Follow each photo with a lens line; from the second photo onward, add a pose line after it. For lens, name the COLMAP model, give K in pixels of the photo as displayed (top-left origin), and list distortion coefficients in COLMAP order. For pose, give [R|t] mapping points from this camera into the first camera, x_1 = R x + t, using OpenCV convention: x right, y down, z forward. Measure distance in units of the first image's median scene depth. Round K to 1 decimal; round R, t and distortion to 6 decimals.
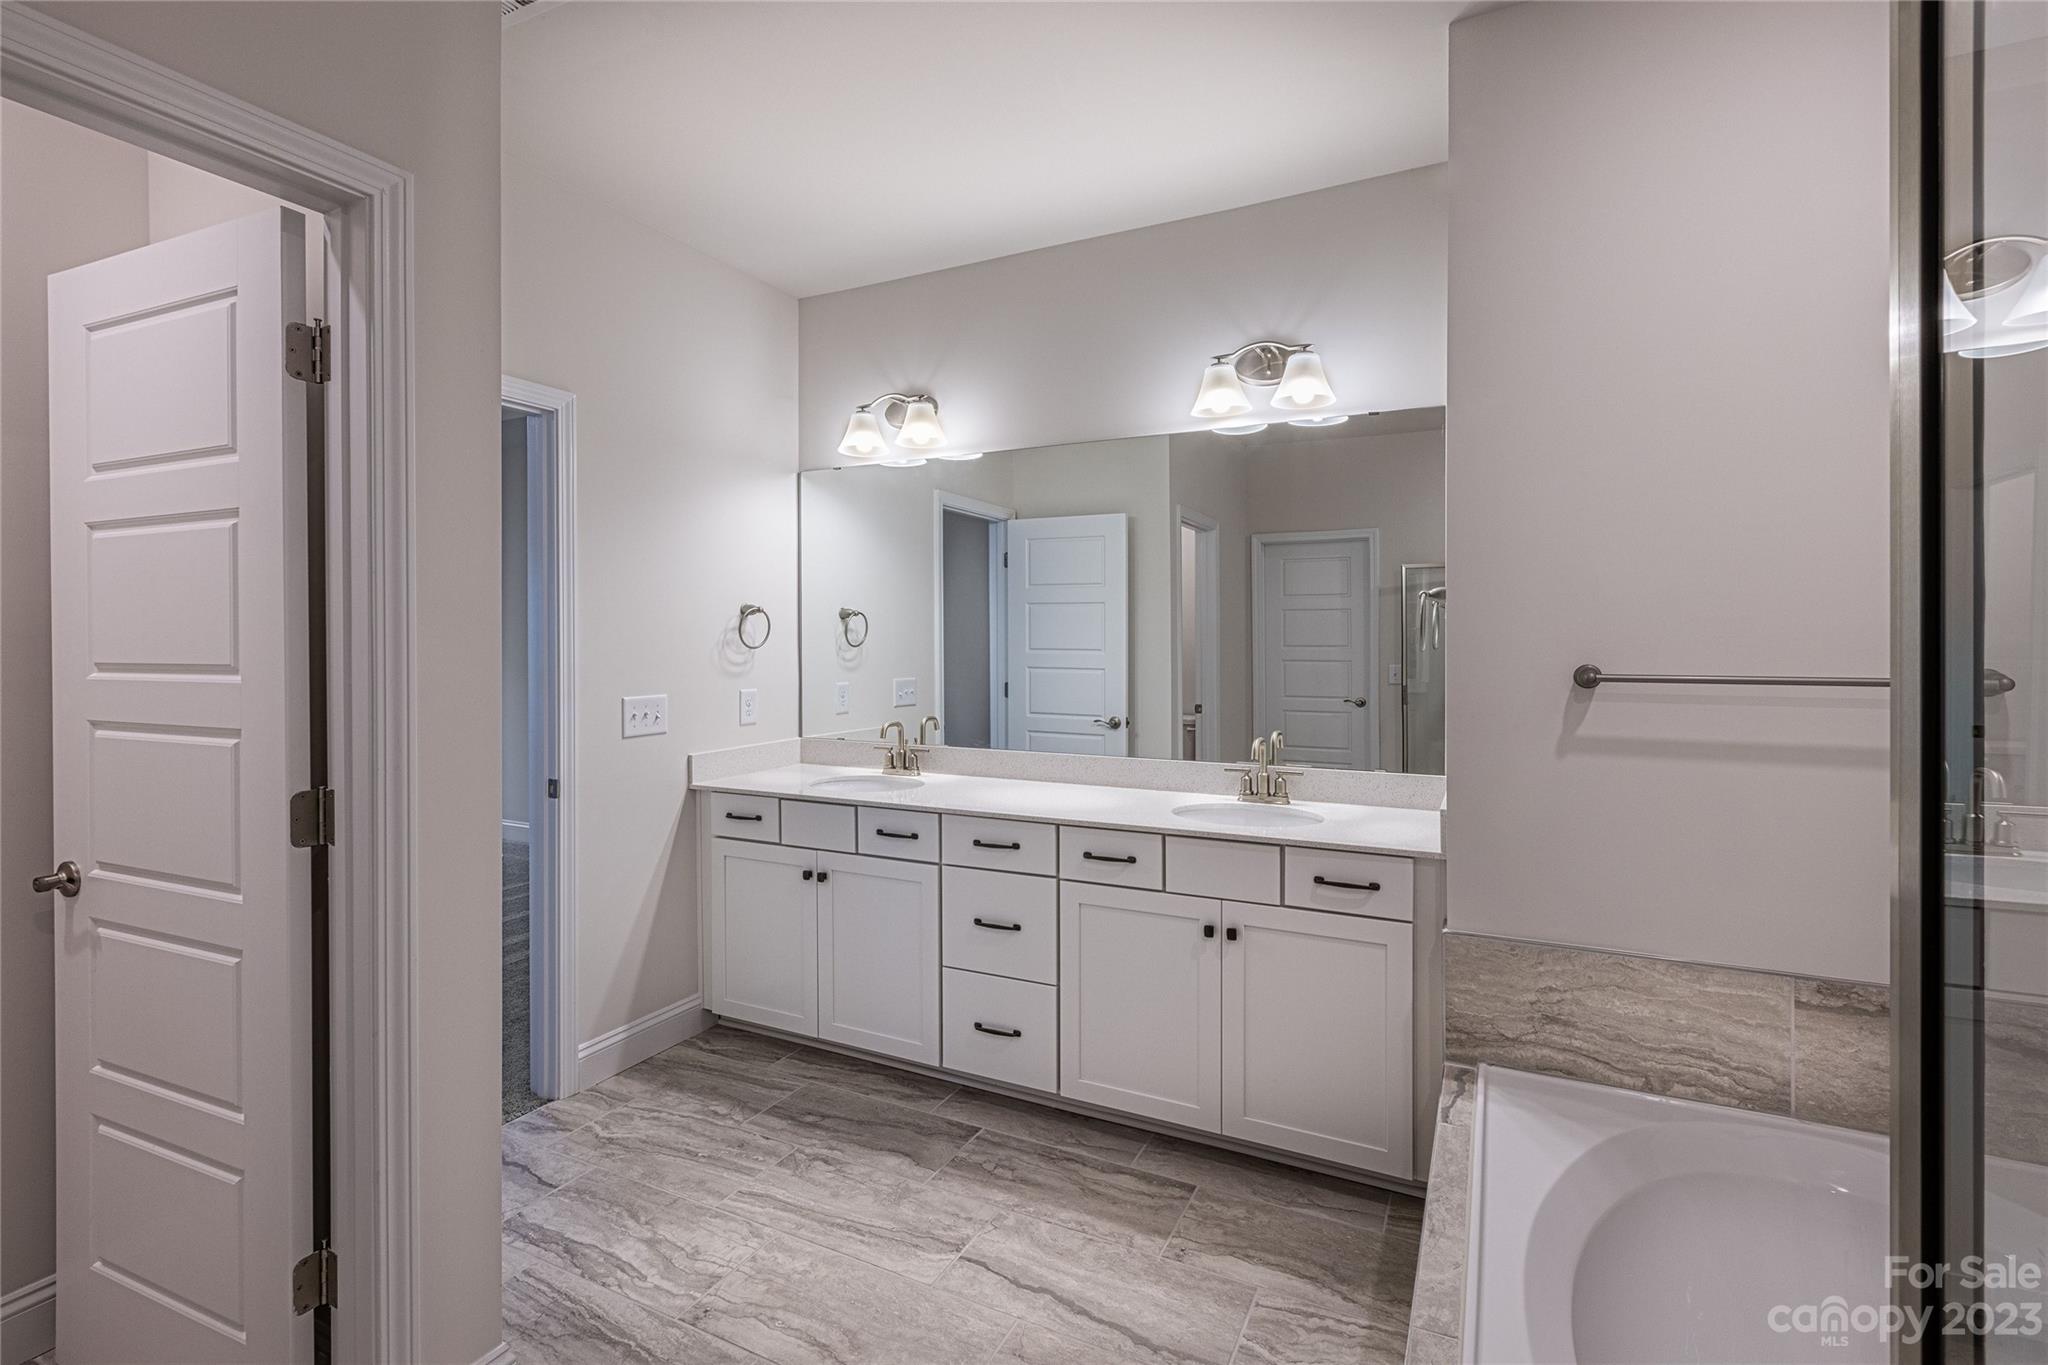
lens RADIAL K [[935.3, 0, 1025.9], [0, 935.3, 671.0], [0, 0, 1]] dist [0.003420, 0.000485]
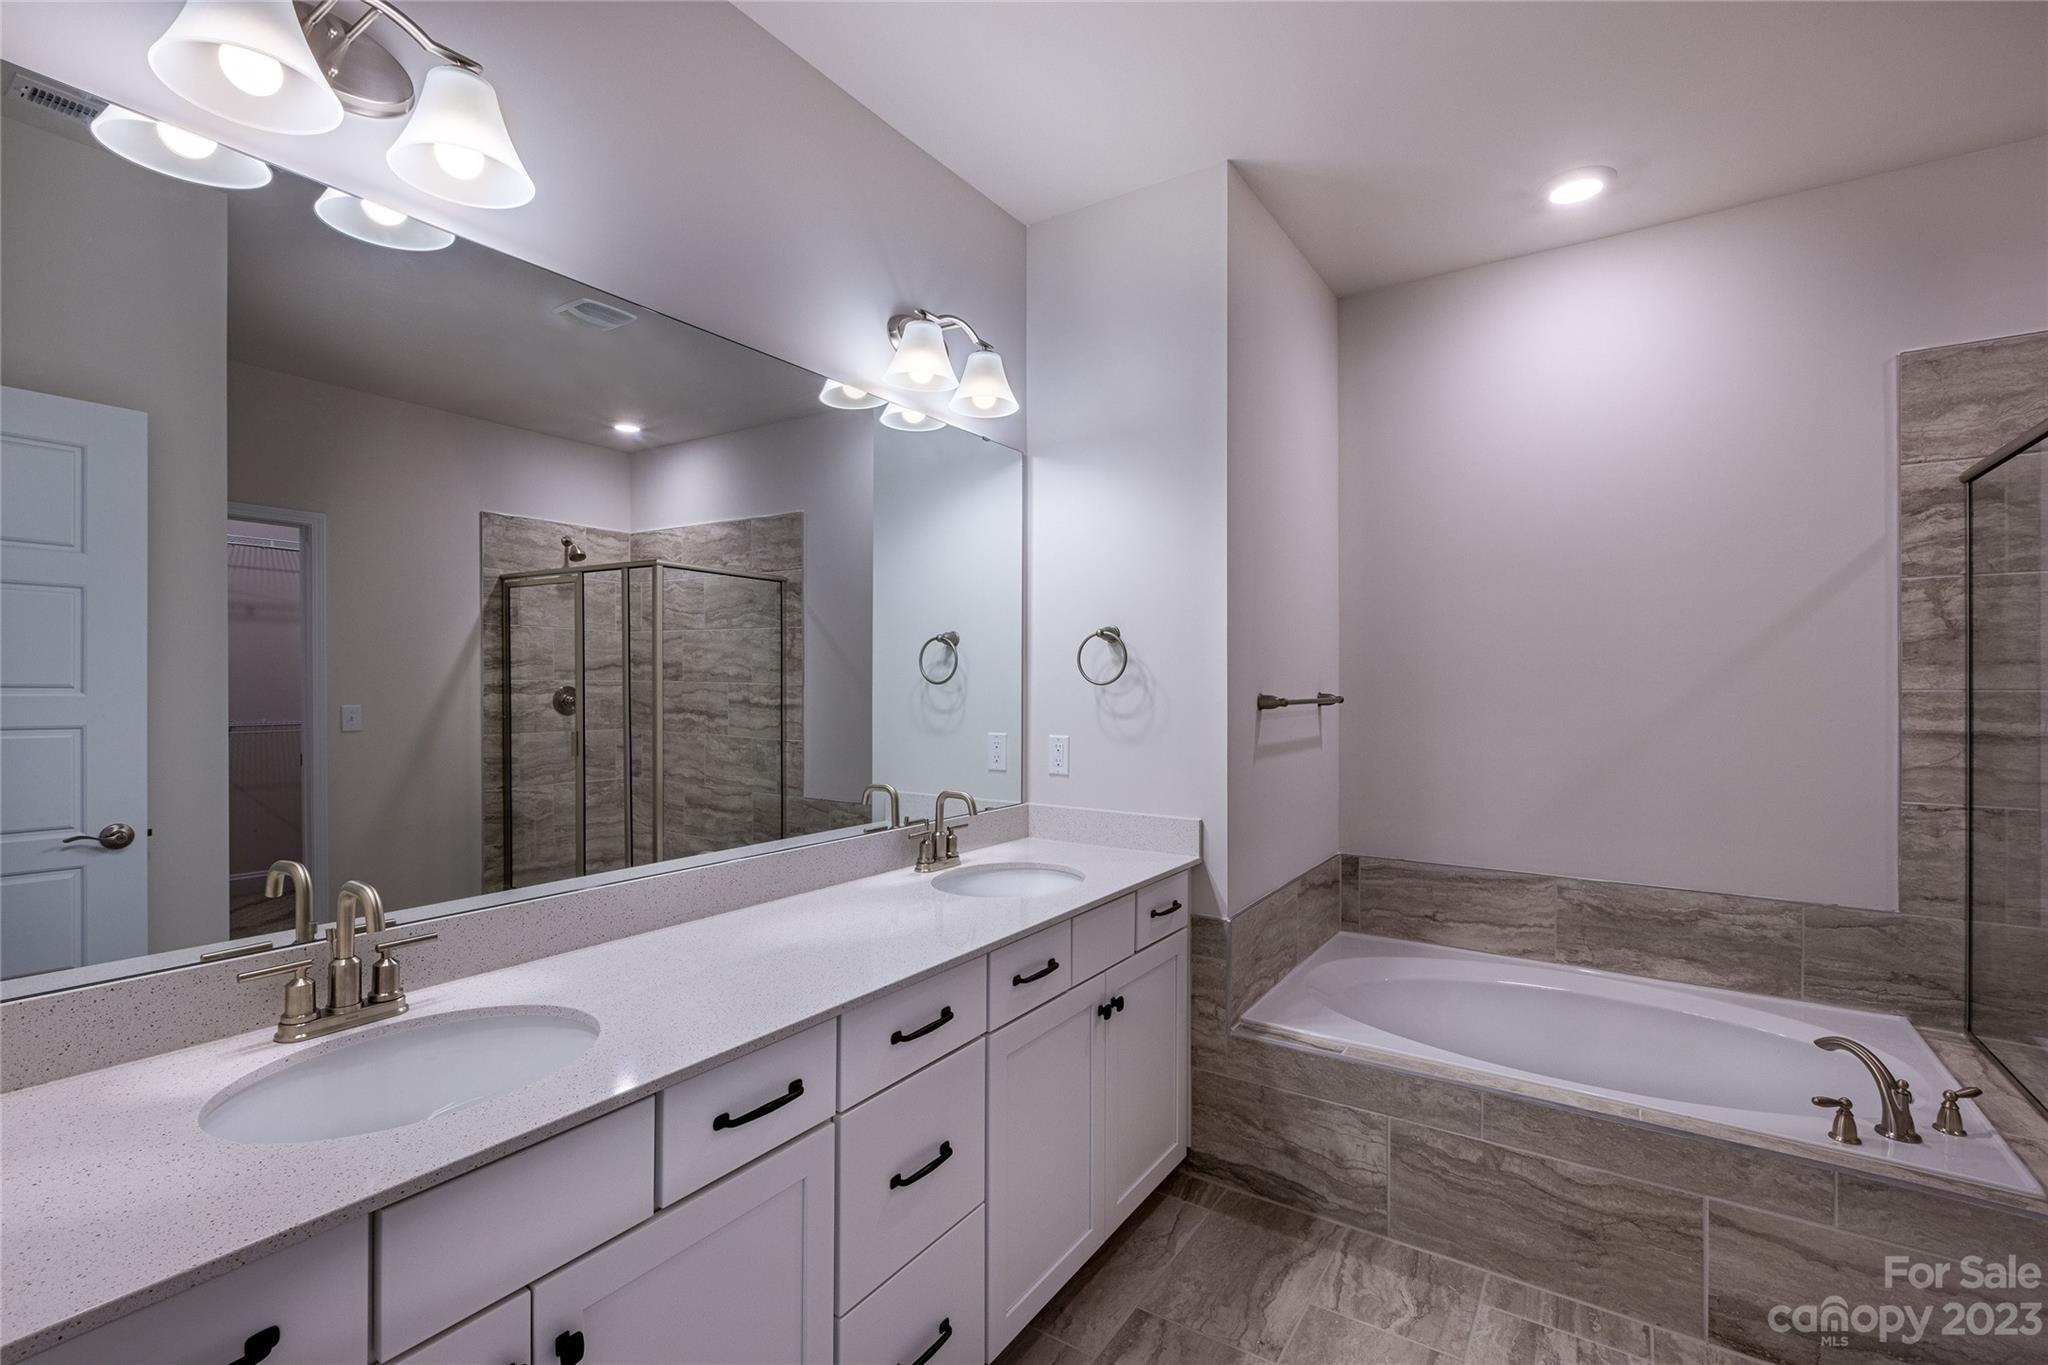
lens RADIAL K [[935.3, 0, 1025.9], [0, 935.3, 671.0], [0, 0, 1]] dist [0.003420, 0.000485]
pose [[0.120557, 0.003086, 0.992702, -0.594272], [0.024535, 0.999680, -0.006087, -0.028702], [-0.992403, 0.025090, 0.120442, 0.850236]]
